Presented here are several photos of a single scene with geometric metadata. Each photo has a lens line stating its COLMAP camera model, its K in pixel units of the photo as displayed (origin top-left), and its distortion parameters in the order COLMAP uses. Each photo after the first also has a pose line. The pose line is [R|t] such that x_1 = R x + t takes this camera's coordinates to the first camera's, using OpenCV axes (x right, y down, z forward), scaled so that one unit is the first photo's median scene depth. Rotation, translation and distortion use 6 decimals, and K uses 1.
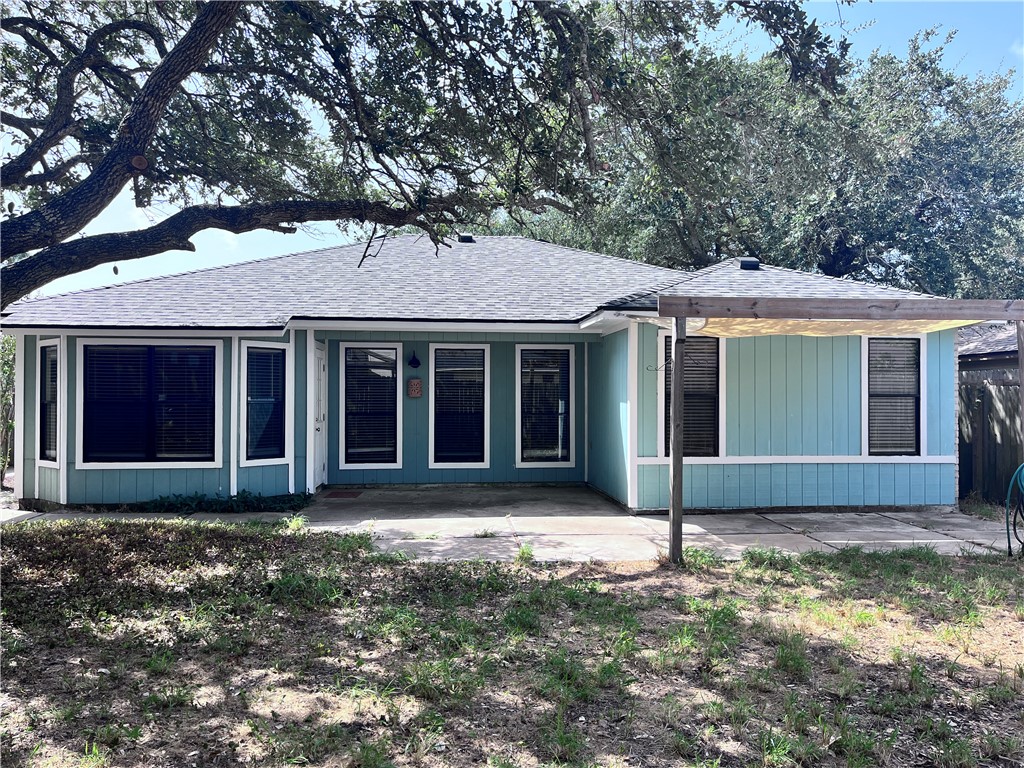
lens RADIAL K [[778.2, 0, 515.1], [0, 778.2, 387.2], [0, 0, 1]] dist [0.071903, -0.107892]
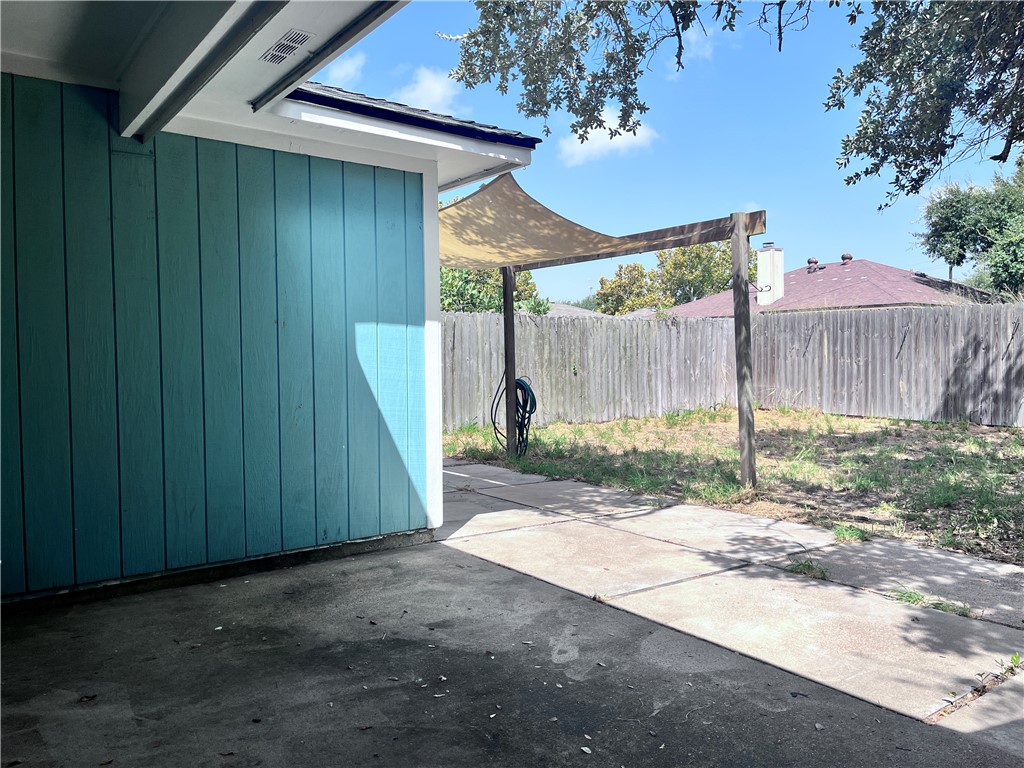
lens RADIAL K [[778.2, 0, 515.1], [0, 778.2, 387.2], [0, 0, 1]] dist [0.071903, -0.107892]
pose [[-0.512416, -0.031741, 0.858151, -0.263681], [0.003210, 0.999239, 0.038876, 0.031363], [-0.858731, 0.022675, -0.511924, 0.987128]]
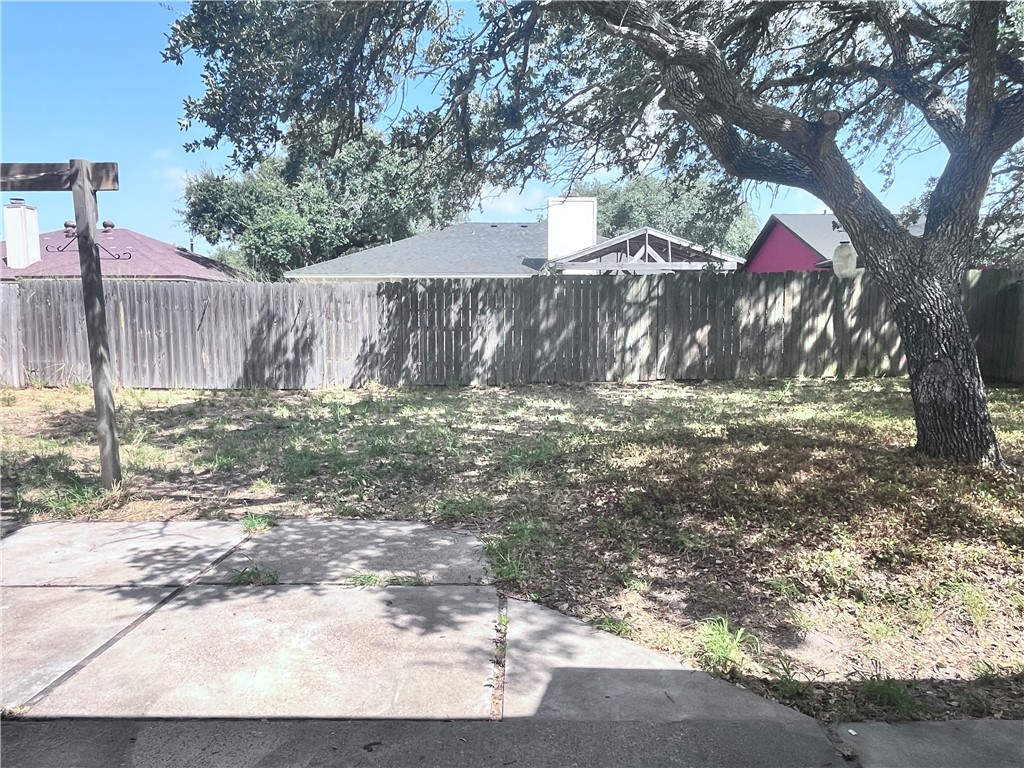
lens RADIAL K [[725.5, 0, 530.0], [0, 725.5, 380.9], [0, 0, 1]] dist [-0.014420, -0.002325]
pose [[-0.996075, -0.007663, 0.088176, -0.162740], [-0.000663, 0.996862, 0.079152, 0.025009], [-0.088505, 0.078783, -0.992955, 0.968052]]
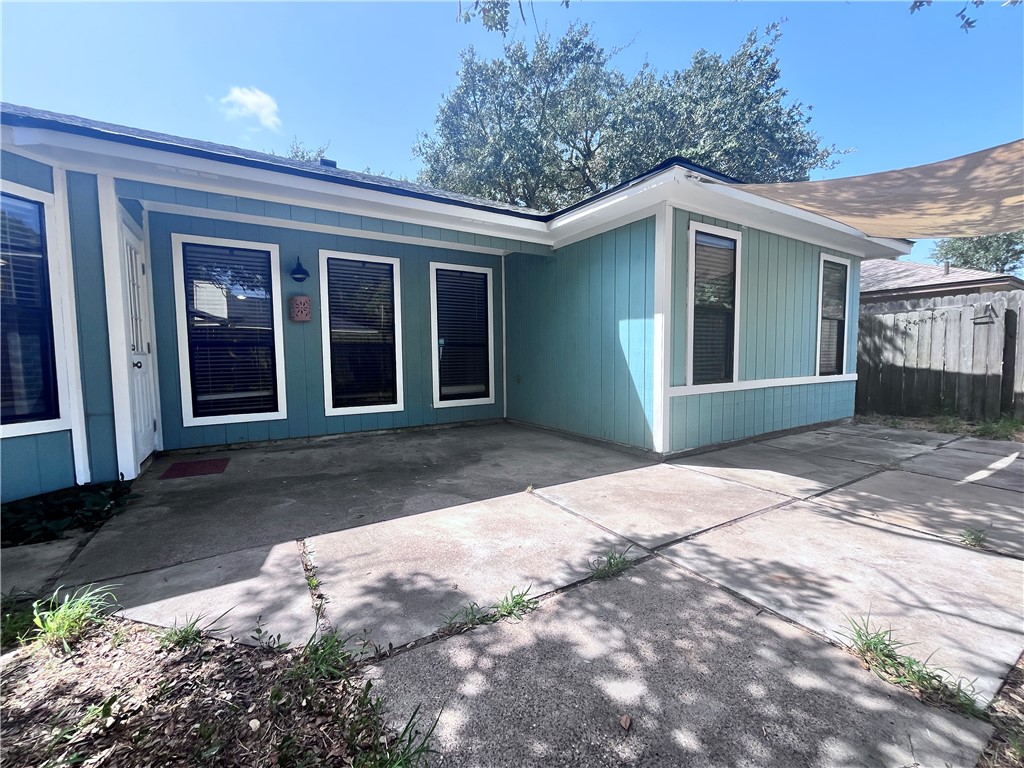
lens RADIAL K [[437.2, 0, 512.0], [0, 437.2, 384.0], [0, 0, 1]] dist [-0.000433, 0.000197]
pose [[0.899683, -0.039158, 0.434784, -0.133240], [0.007291, 0.997178, 0.074722, 0.042831], [-0.436483, -0.064056, 0.897429, 0.543972]]
